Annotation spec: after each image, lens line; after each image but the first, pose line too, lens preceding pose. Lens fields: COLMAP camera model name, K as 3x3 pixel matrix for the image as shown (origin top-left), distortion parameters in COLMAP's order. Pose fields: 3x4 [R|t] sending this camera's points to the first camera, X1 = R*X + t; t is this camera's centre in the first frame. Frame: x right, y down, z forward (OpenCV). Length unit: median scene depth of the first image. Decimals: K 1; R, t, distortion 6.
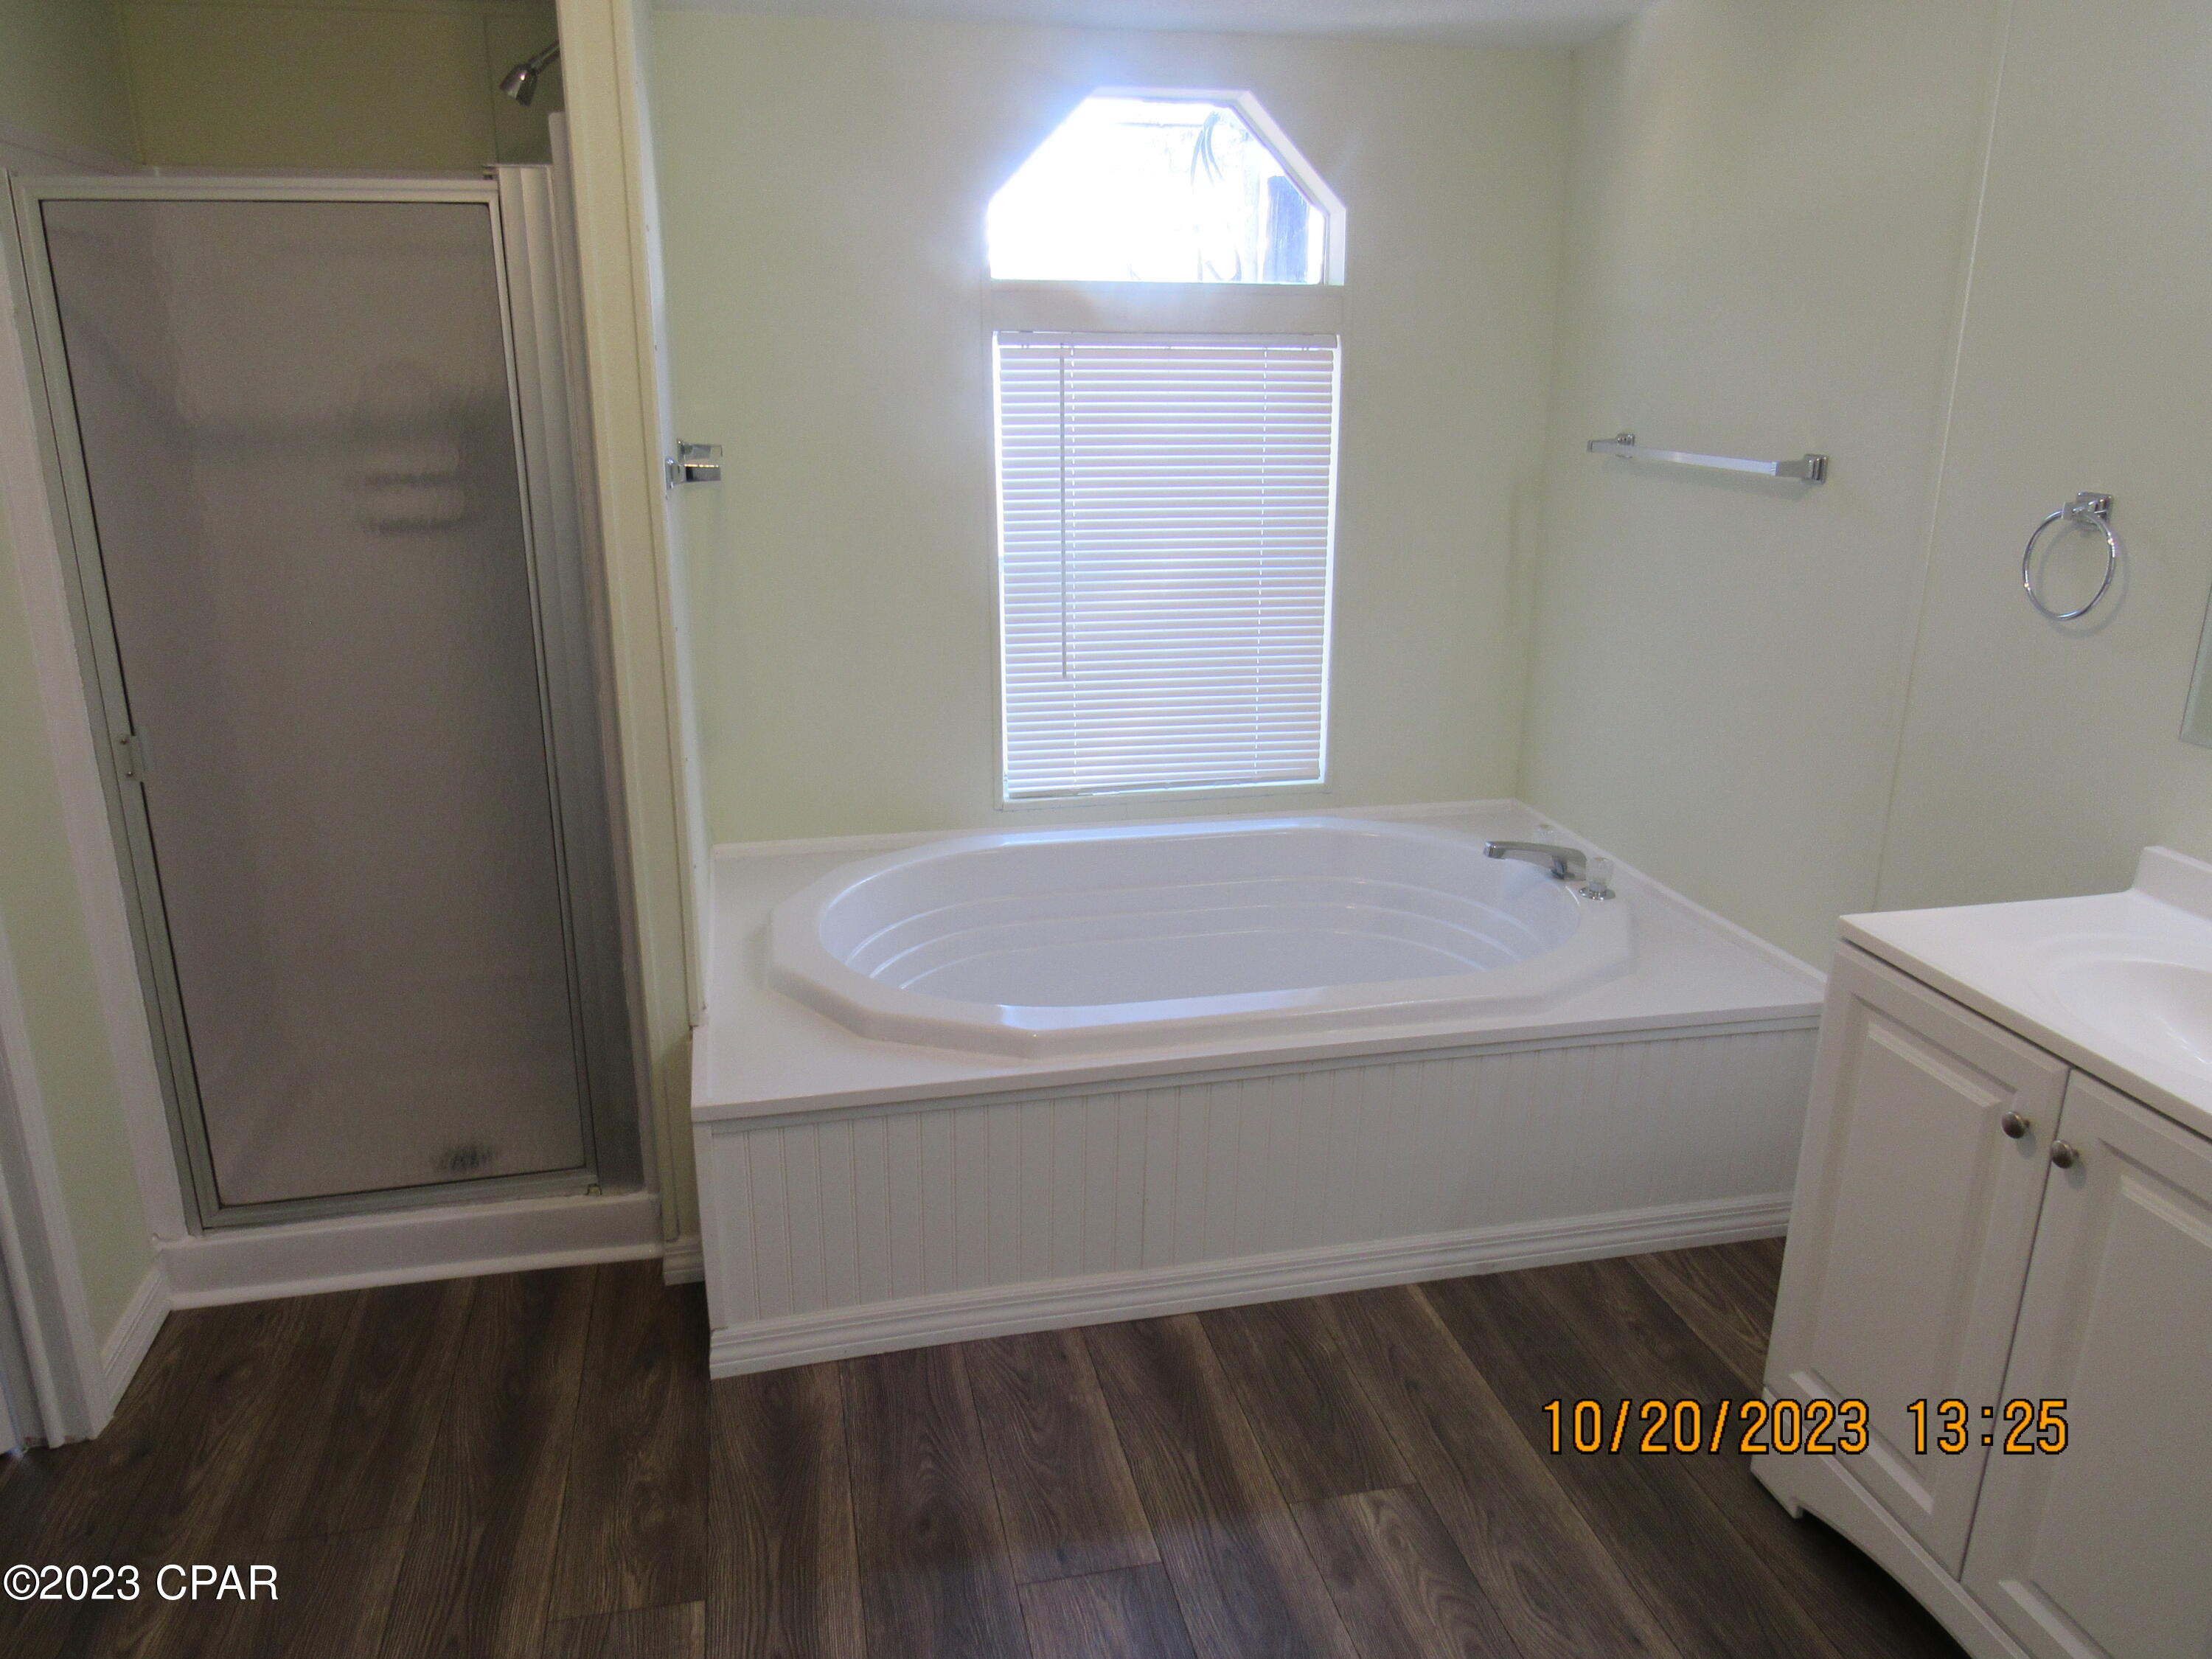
lens RADIAL K [[1584.3, 0, 1104.0], [0, 1584.3, 833.9], [0, 0, 1]] dist [-0.019320, 0.002531]
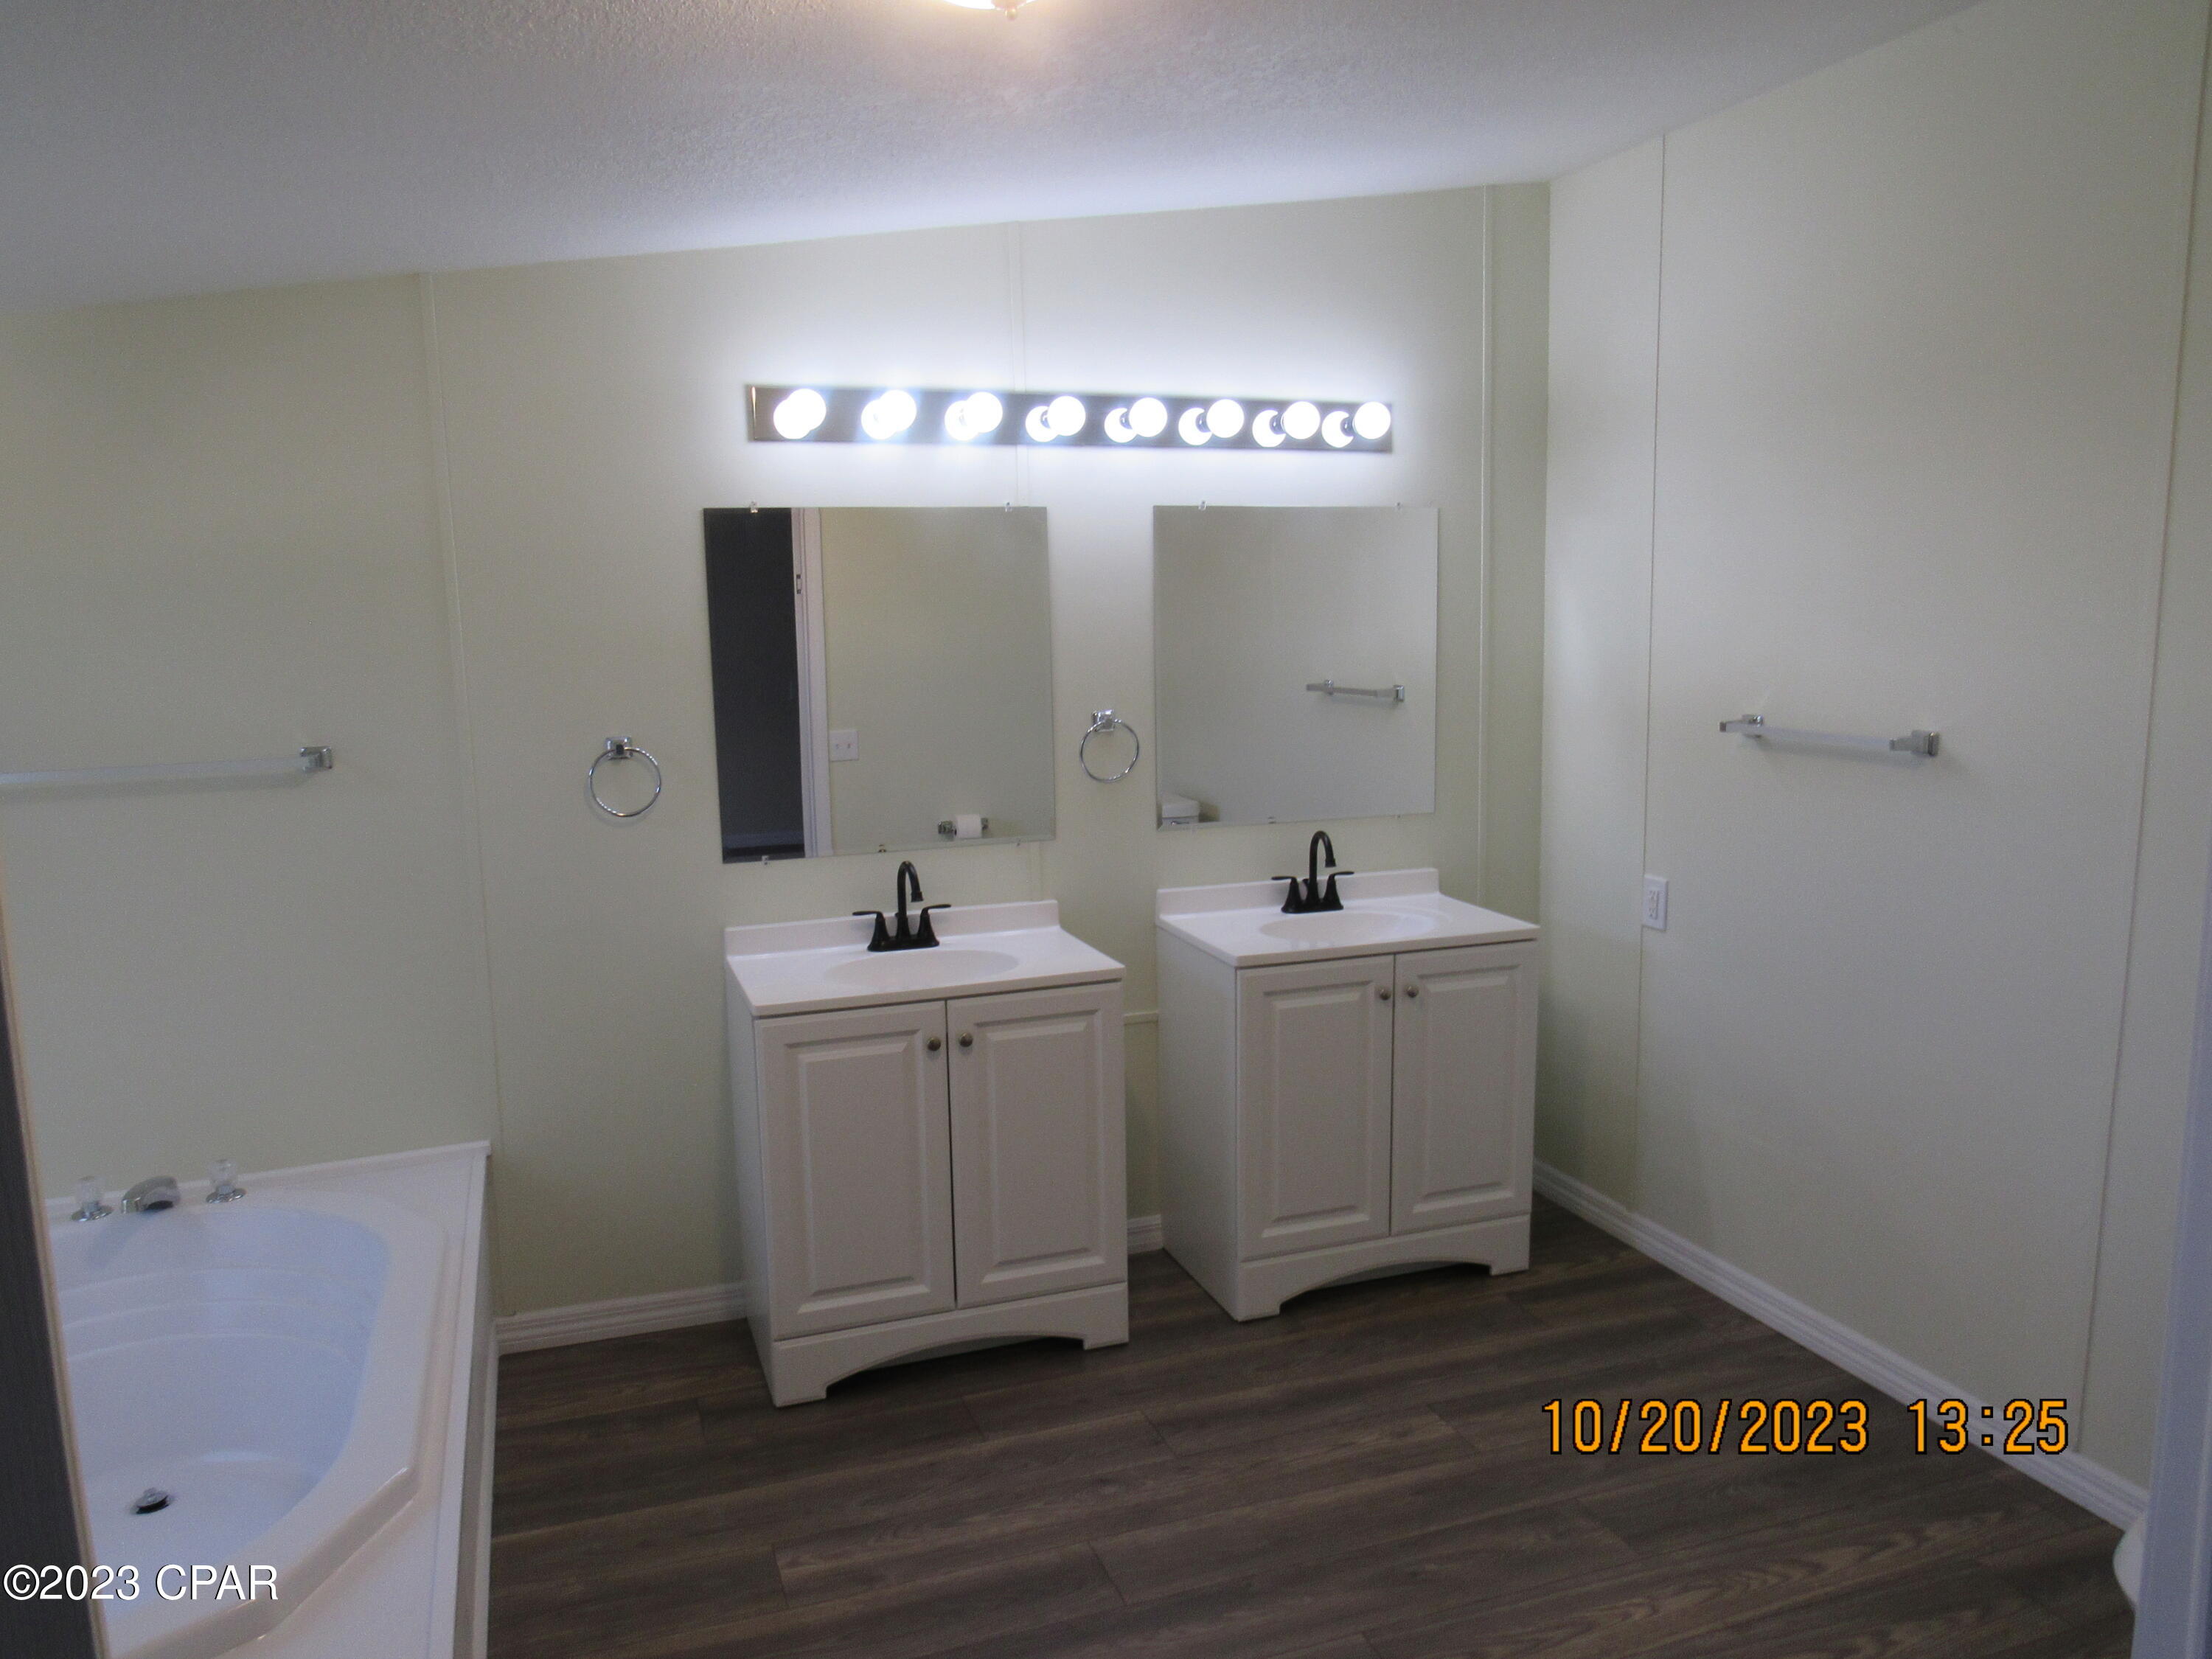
lens RADIAL K [[1584.3, 0, 1102.0], [0, 1584.3, 828.7], [0, 0, 1]] dist [-0.019320, 0.002531]
pose [[-0.119972, -0.150759, 0.981264, -1.014315], [0.314845, 0.931604, 0.181623, -0.268505], [-0.941530, 0.330735, -0.064301, 0.684436]]
